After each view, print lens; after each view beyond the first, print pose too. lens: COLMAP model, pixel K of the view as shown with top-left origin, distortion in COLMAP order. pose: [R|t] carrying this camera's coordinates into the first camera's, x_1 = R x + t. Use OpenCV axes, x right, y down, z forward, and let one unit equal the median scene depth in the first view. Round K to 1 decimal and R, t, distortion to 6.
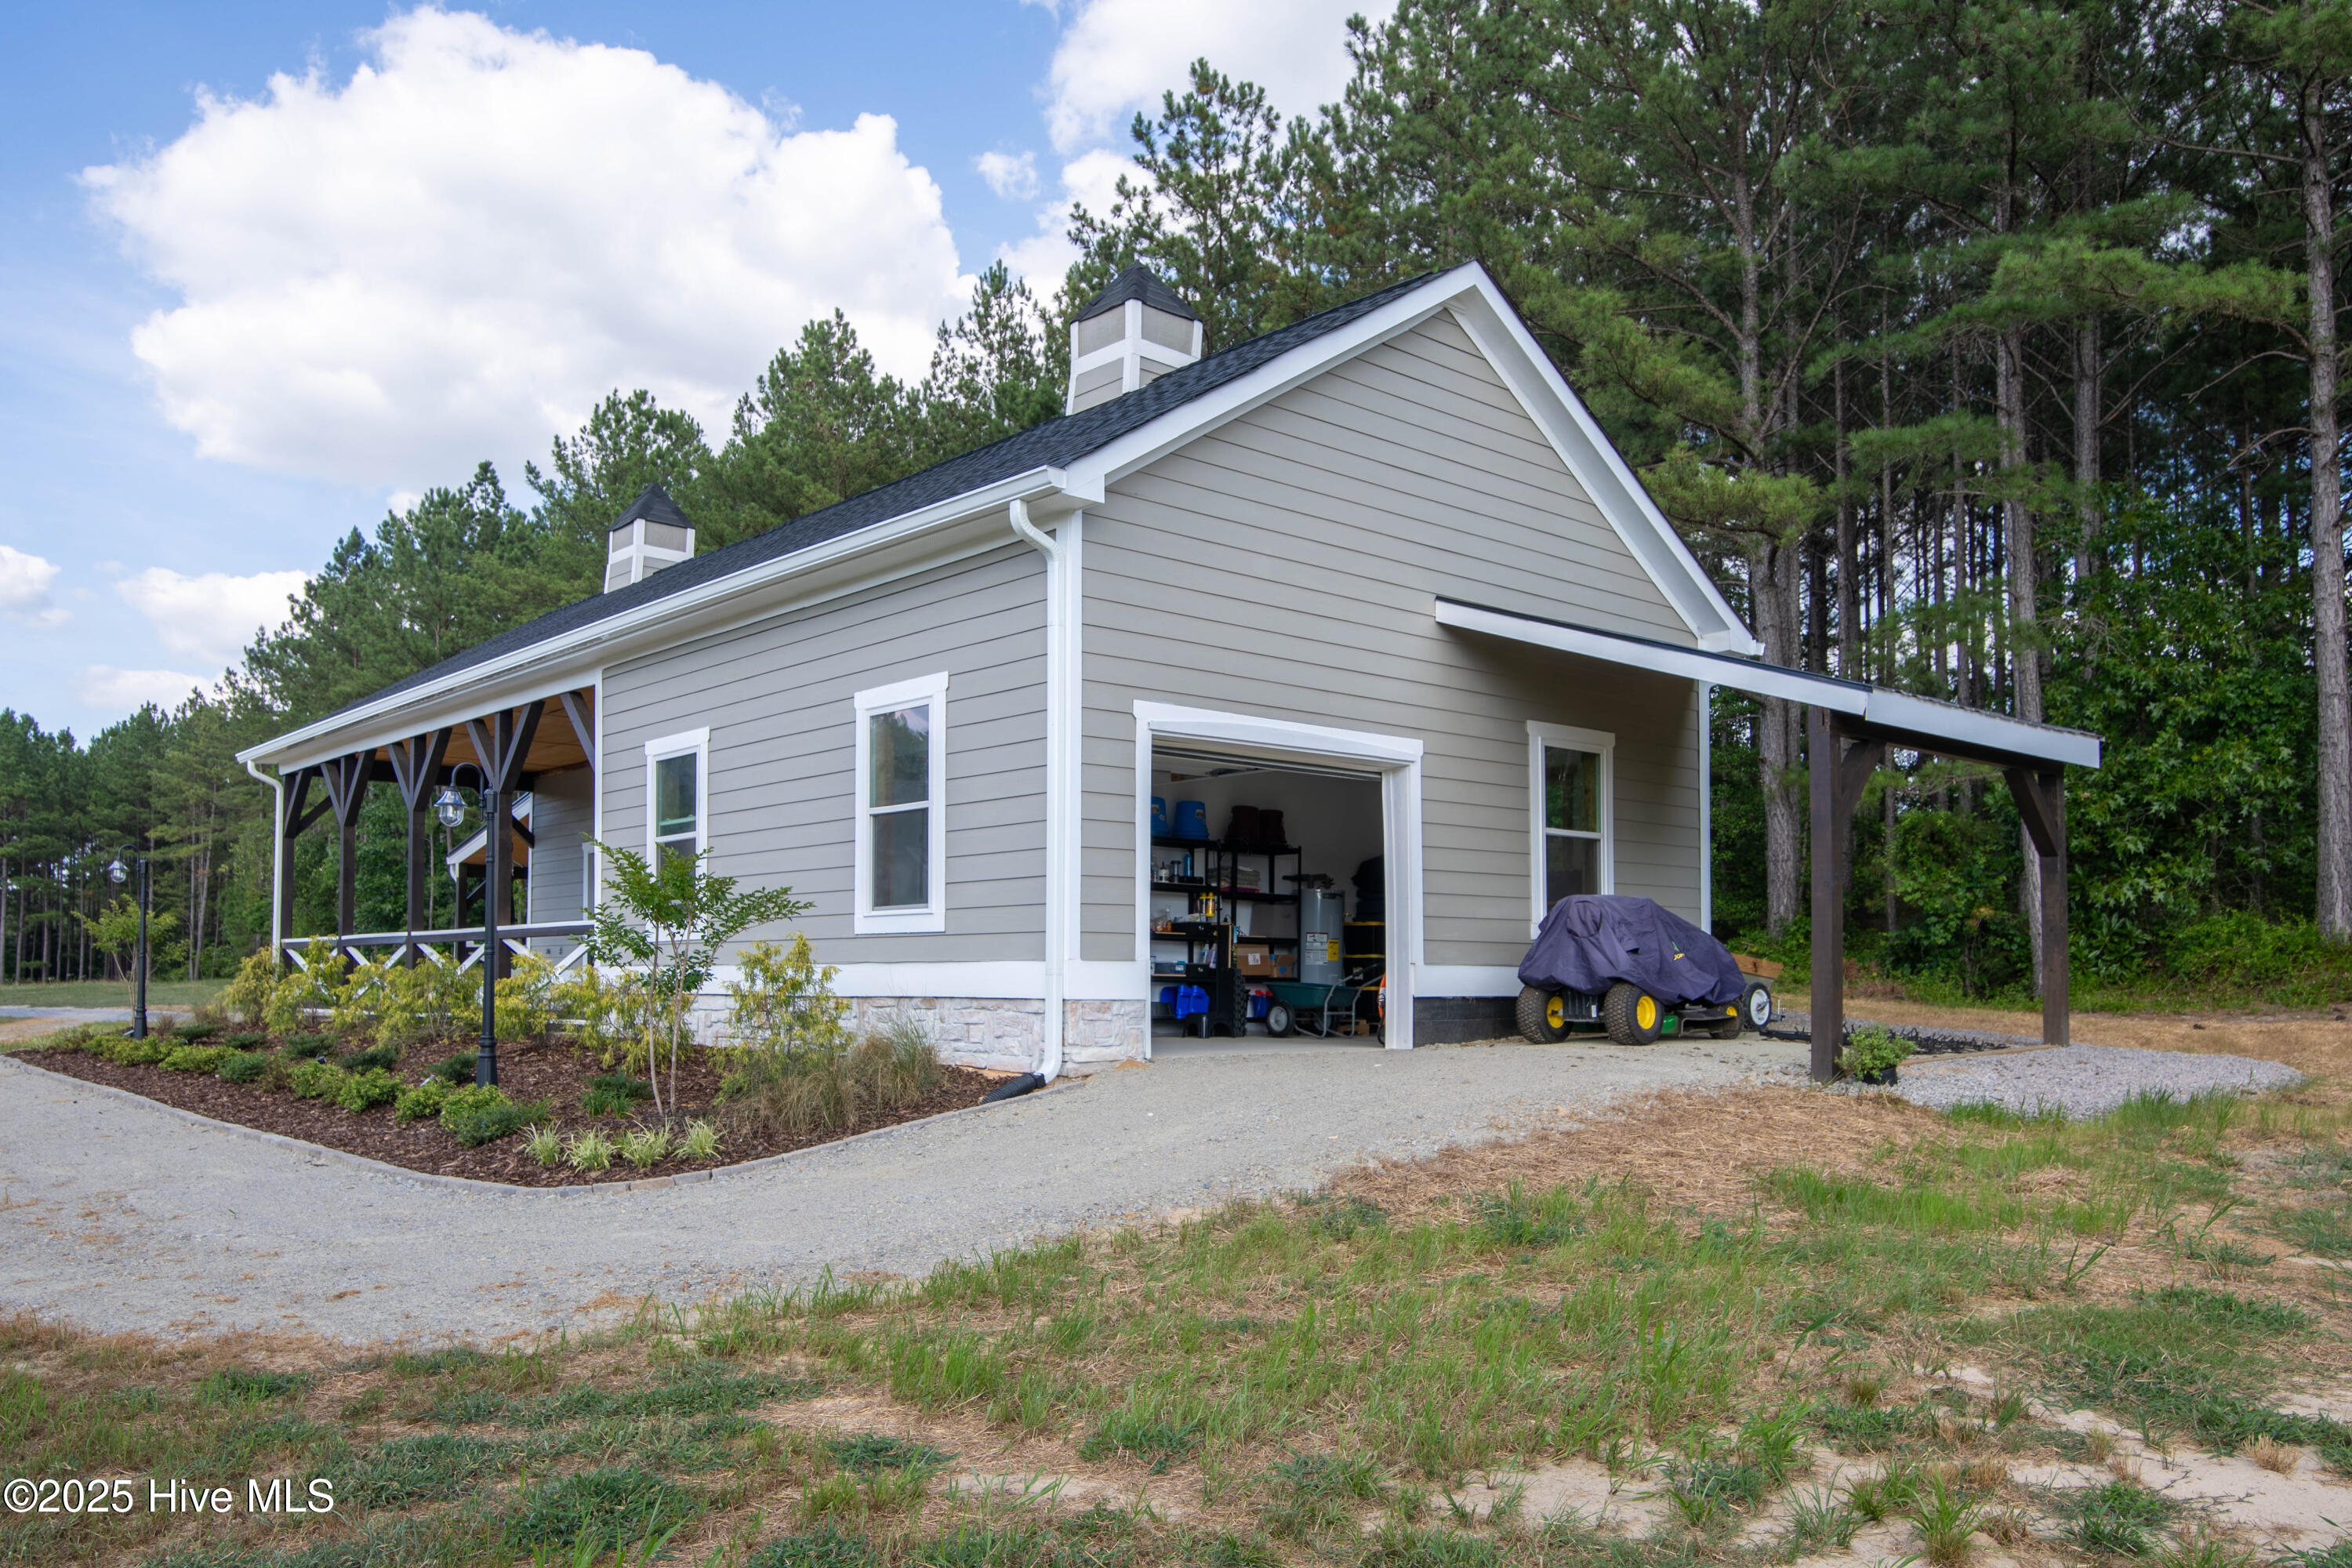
lens RADIAL K [[1772.5, 0, 1172.8], [0, 1772.5, 848.6], [0, 0, 1]] dist [0.006284, 0.004860]
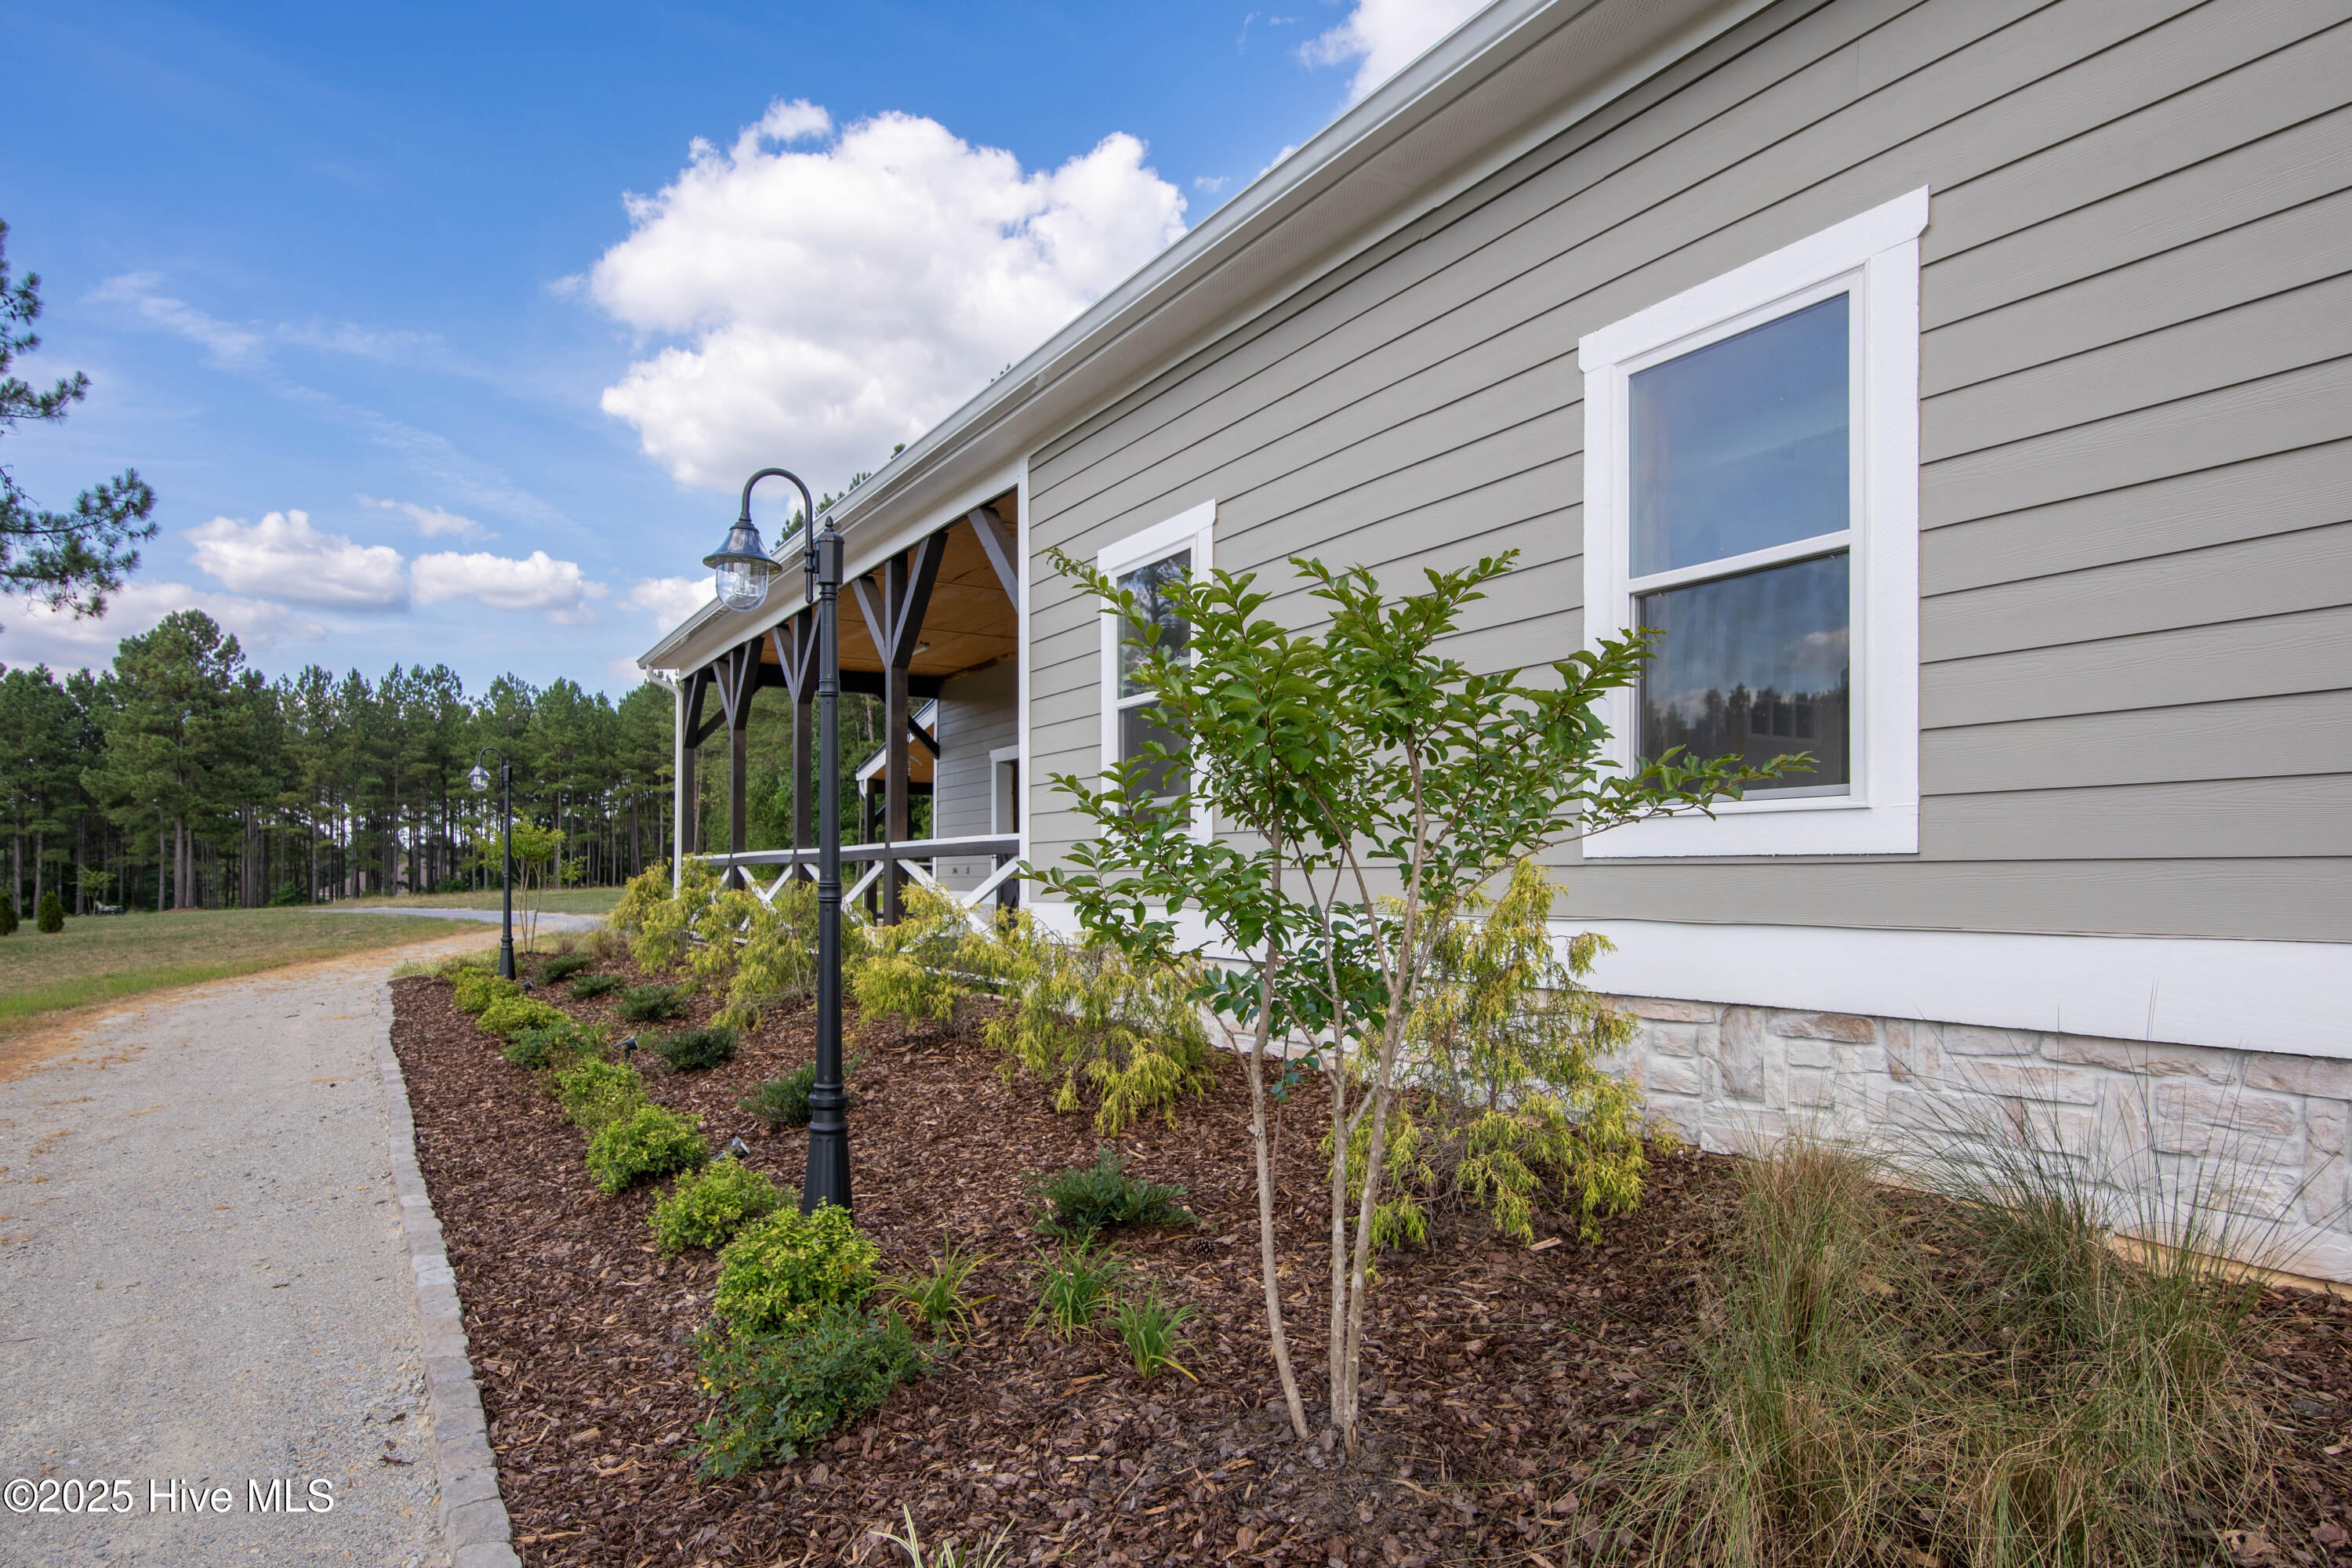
lens RADIAL K [[1441.3, 0, 1175.1], [0, 1441.3, 793.9], [0, 0, 1]] dist [-0.001058, 0.000768]
pose [[0.982648, -0.005685, -0.185395, -0.109407], [0.007273, 0.999942, 0.007887, 0.014175], [0.185339, -0.009098, 0.982632, 0.310963]]
